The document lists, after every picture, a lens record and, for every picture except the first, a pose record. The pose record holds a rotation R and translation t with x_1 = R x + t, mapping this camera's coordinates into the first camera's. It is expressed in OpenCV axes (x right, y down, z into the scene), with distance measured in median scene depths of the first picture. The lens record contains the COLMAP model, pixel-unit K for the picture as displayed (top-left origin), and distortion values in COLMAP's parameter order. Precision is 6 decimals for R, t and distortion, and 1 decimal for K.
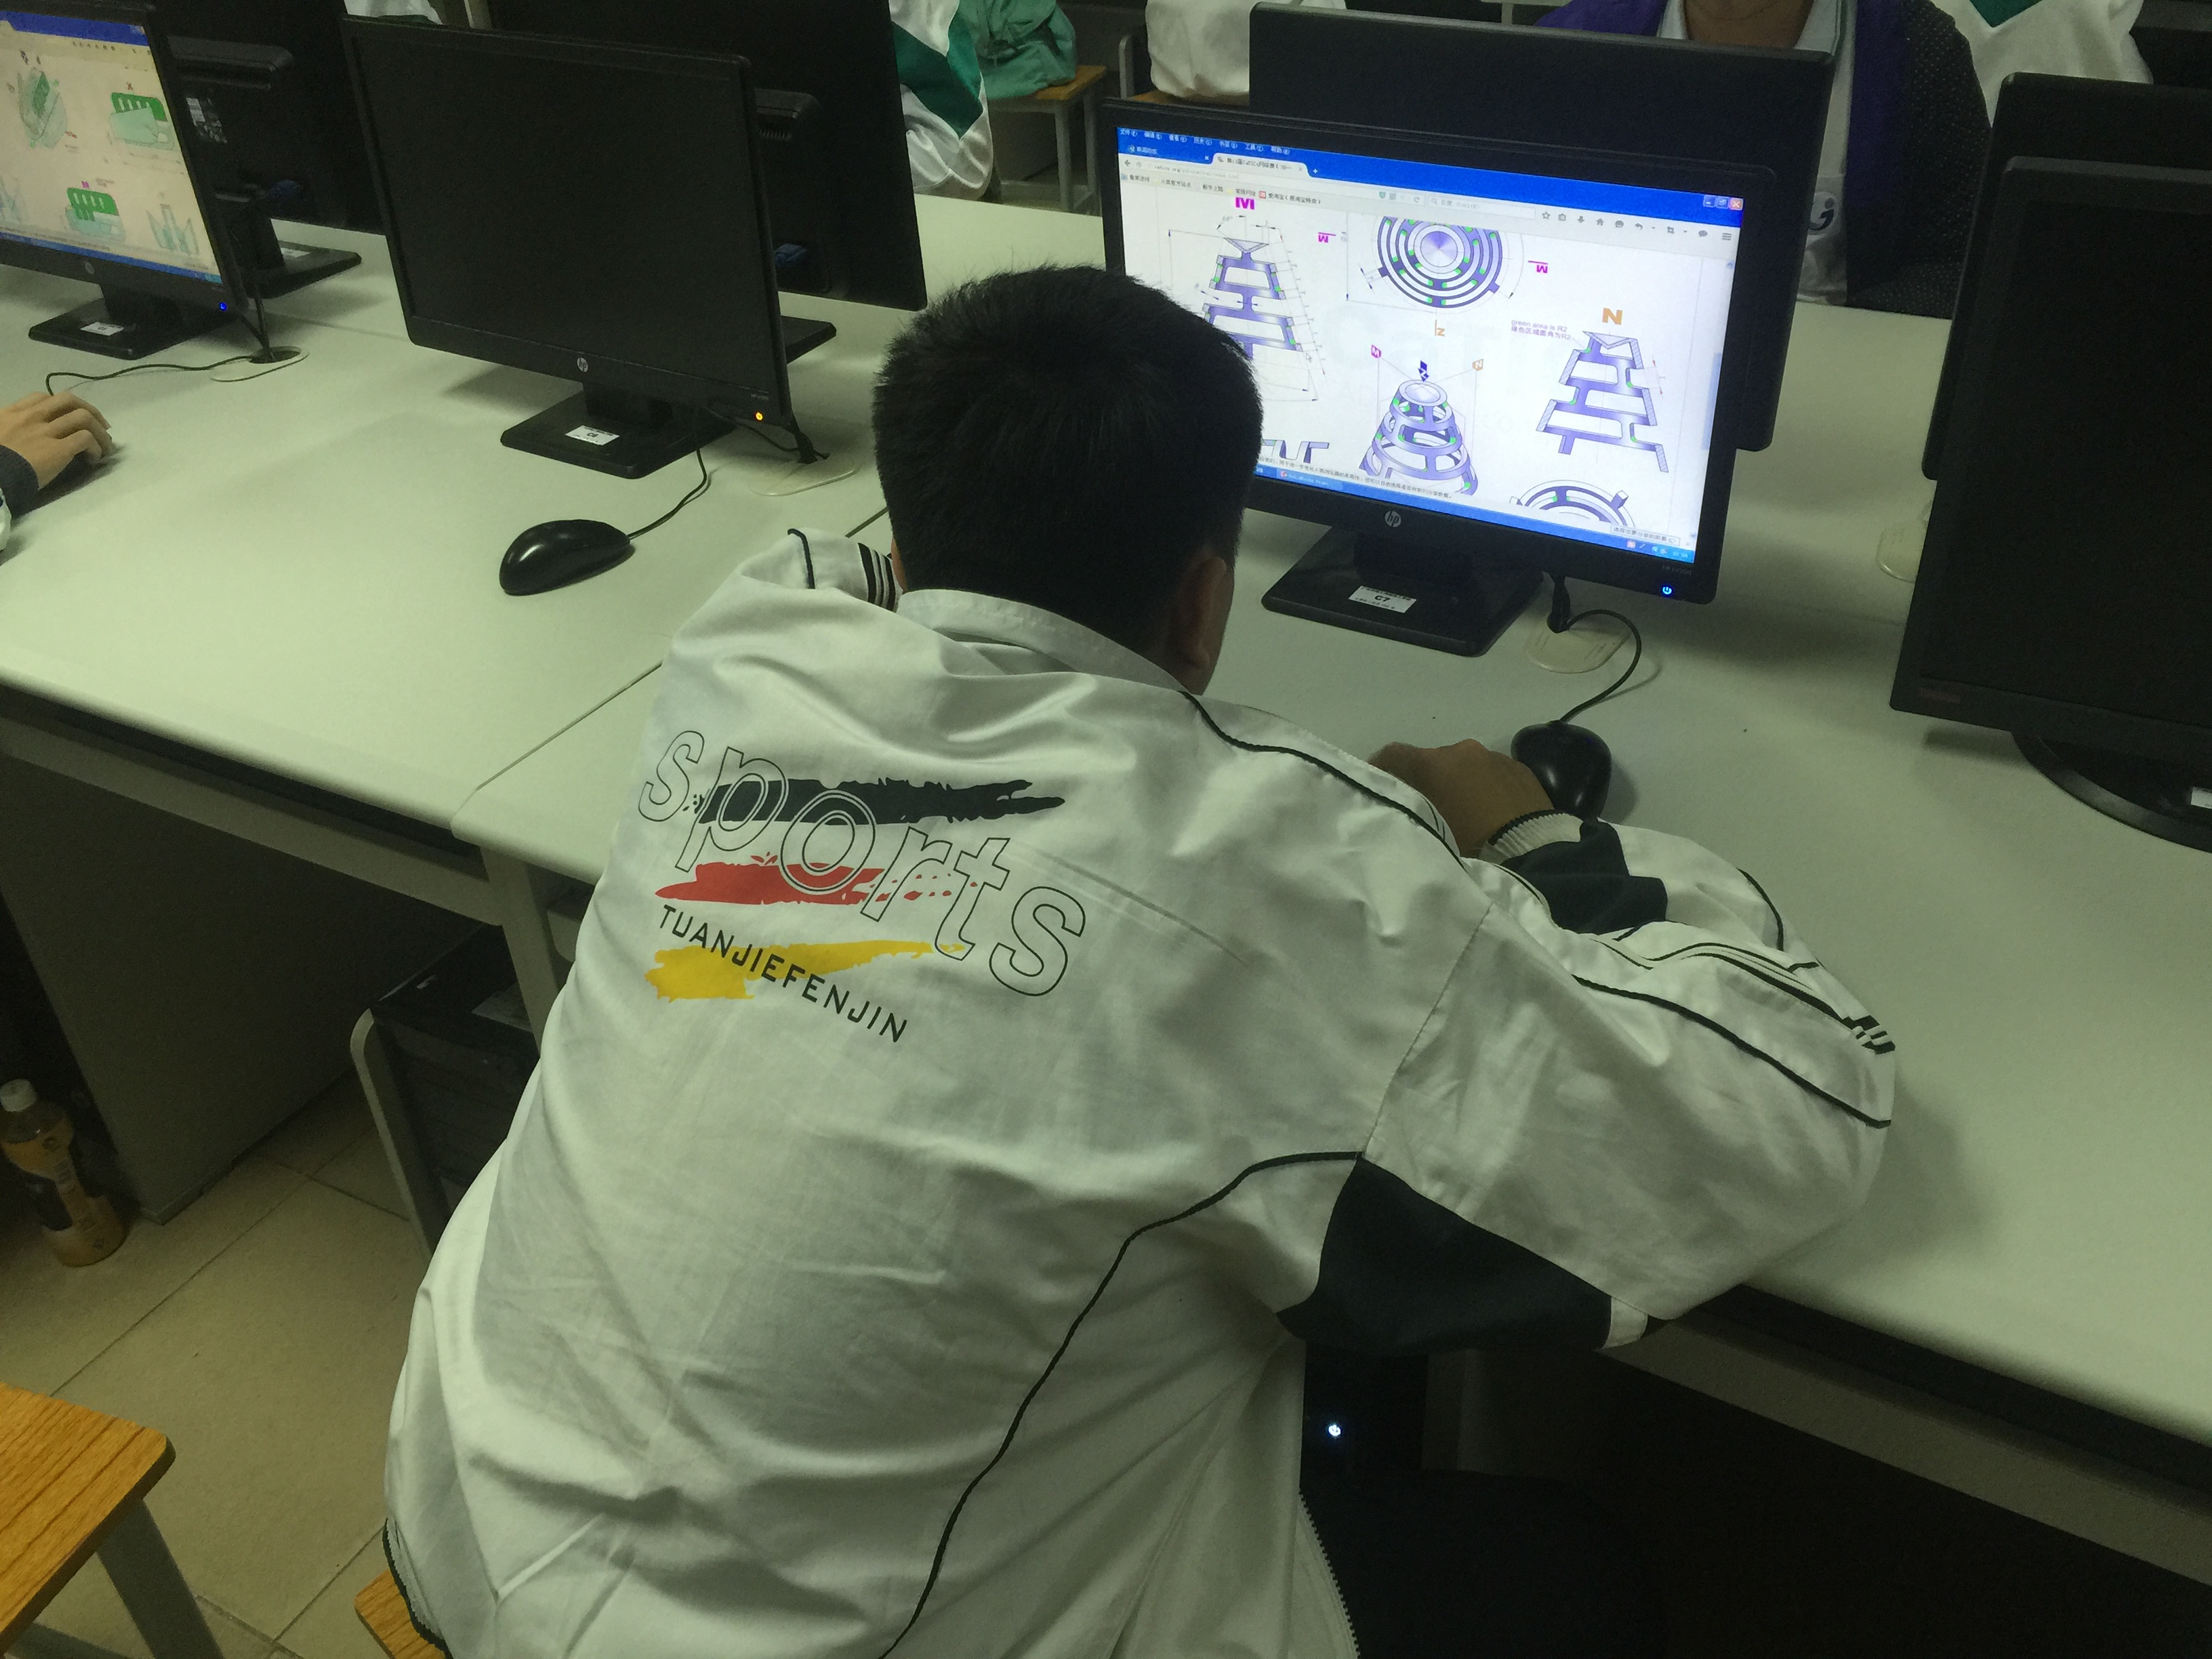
lens RADIAL K [[1832.3, 0, 1106.0], [0, 1832.3, 829.5], [0, 0, 1]] dist [0.022655, -0.071552]
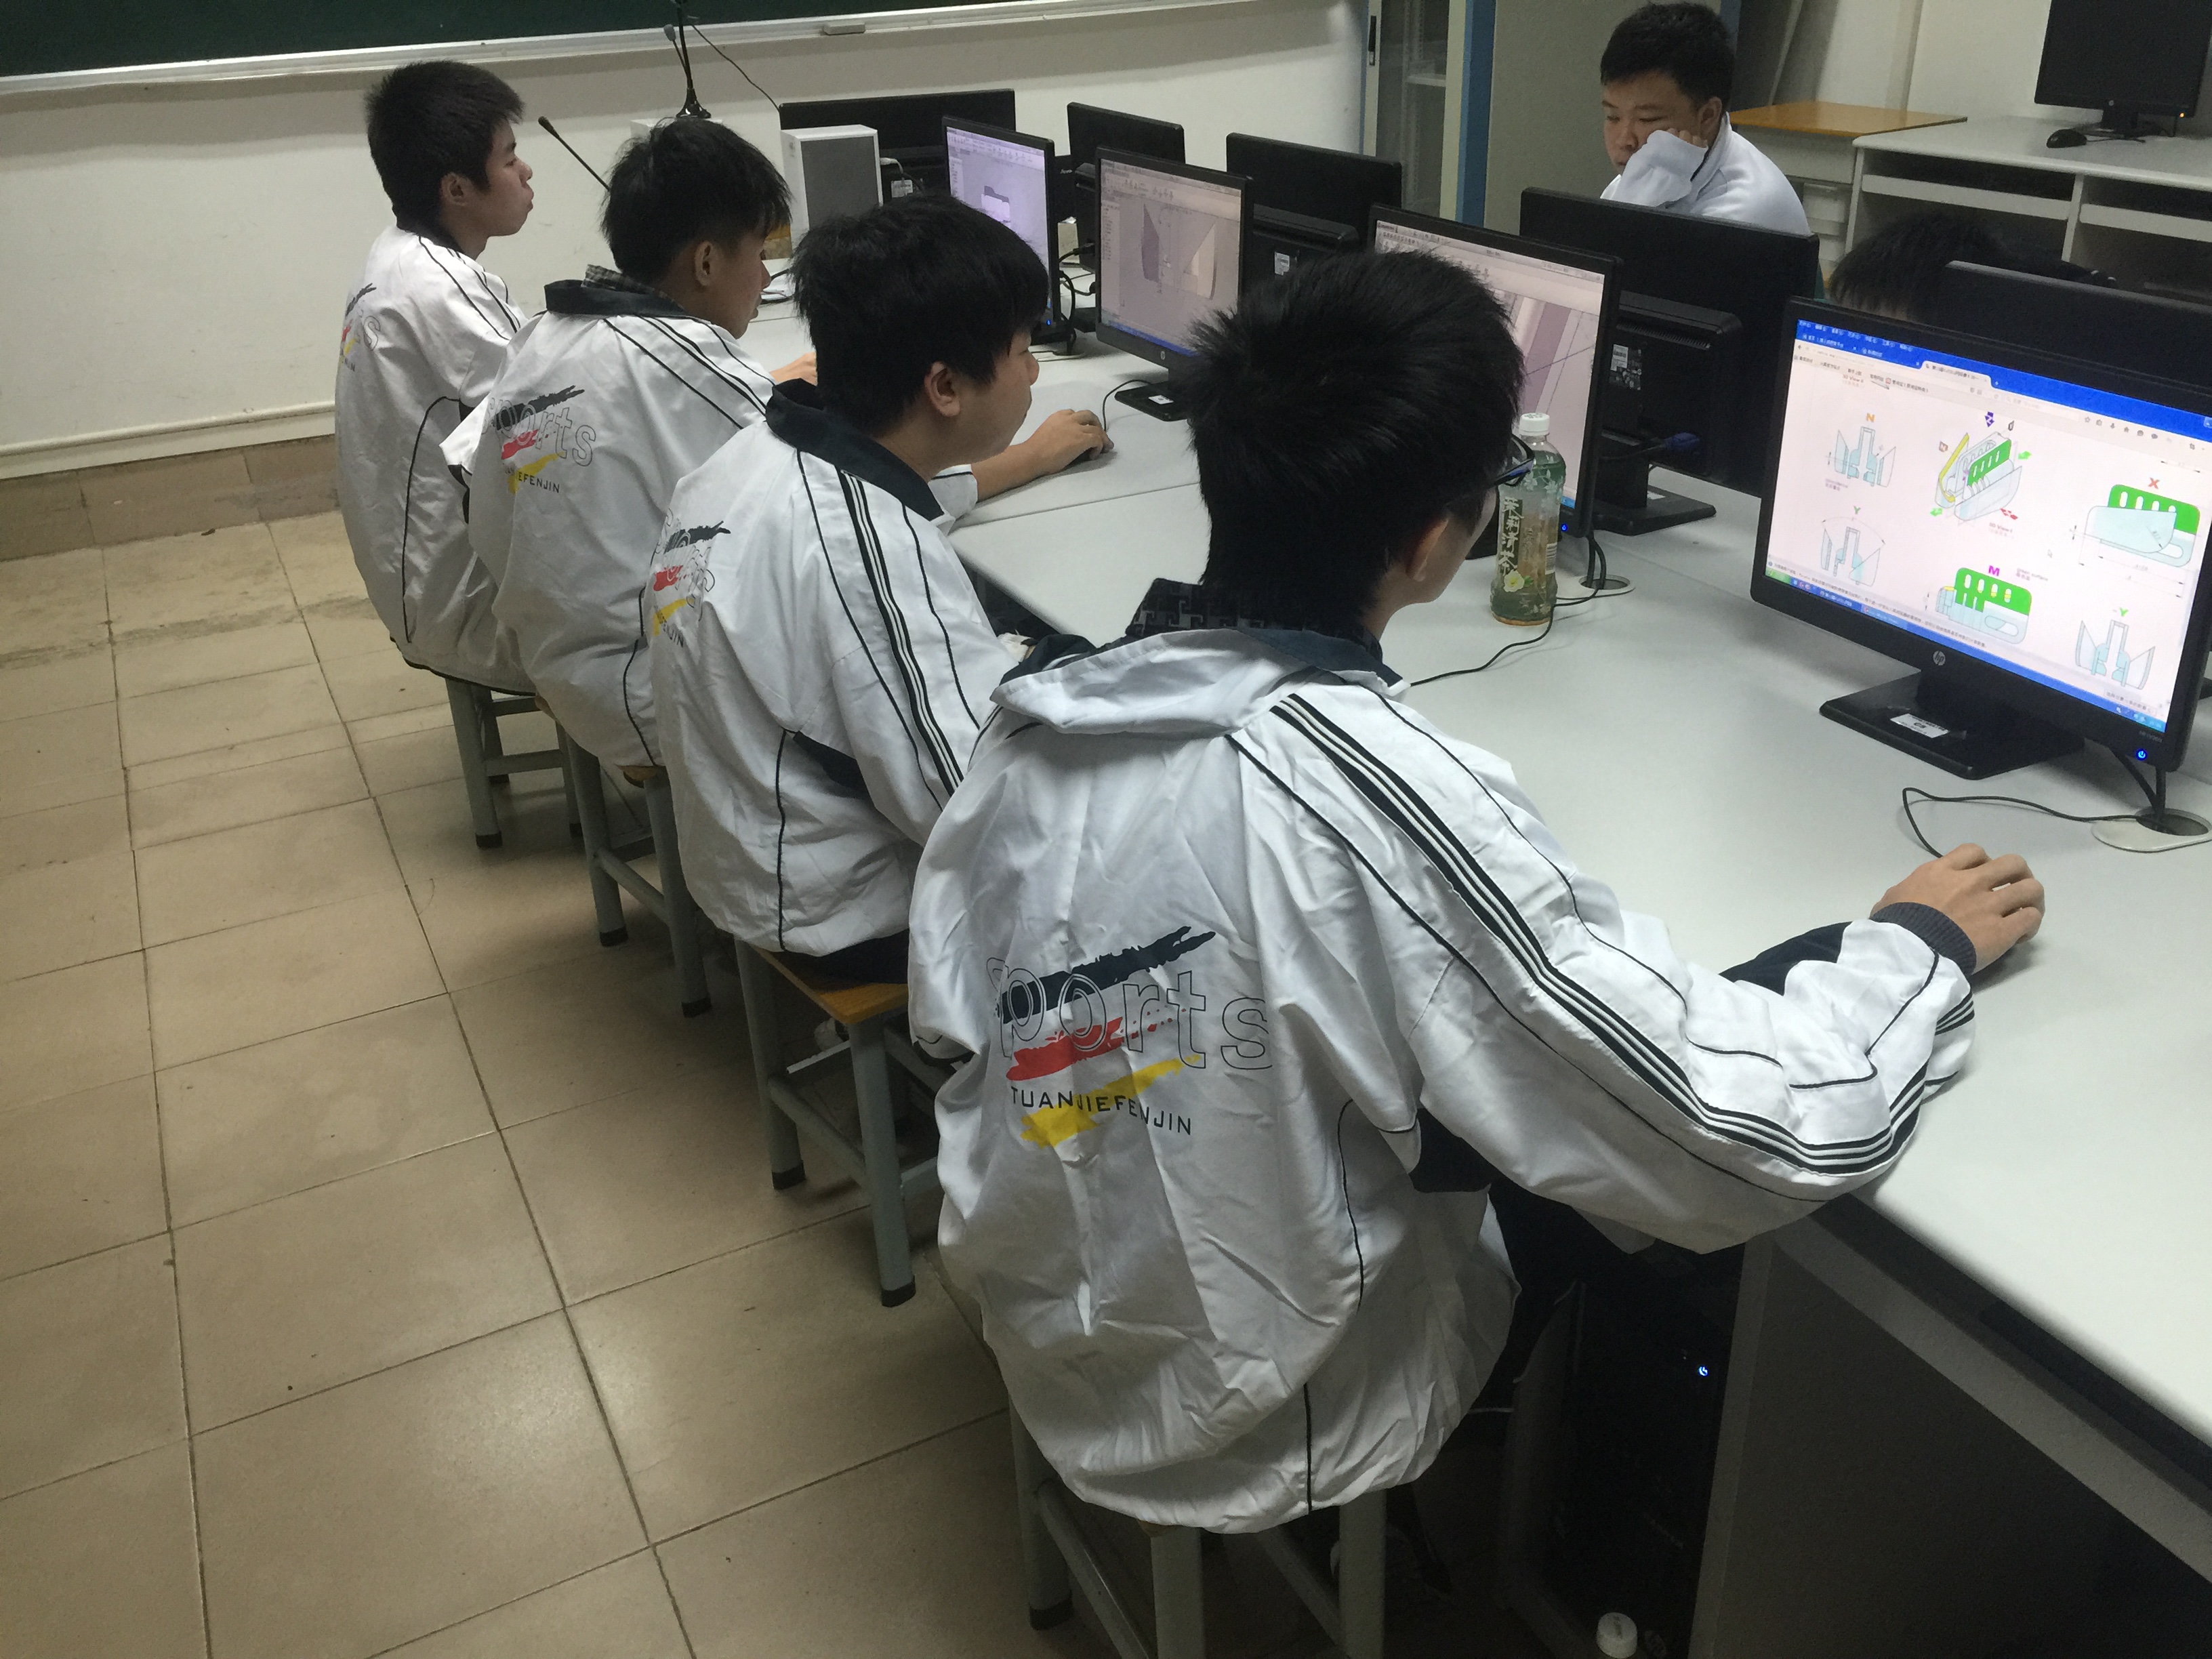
lens RADIAL K [[1832.3, 0, 1106.0], [0, 1832.3, 829.5], [0, 0, 1]] dist [0.022655, -0.071552]
pose [[0.815383, 0.258372, -0.518068, 0.365443], [-0.316132, 0.948397, -0.024571, 0.137373], [0.484985, 0.183813, 0.854987, -0.259575]]
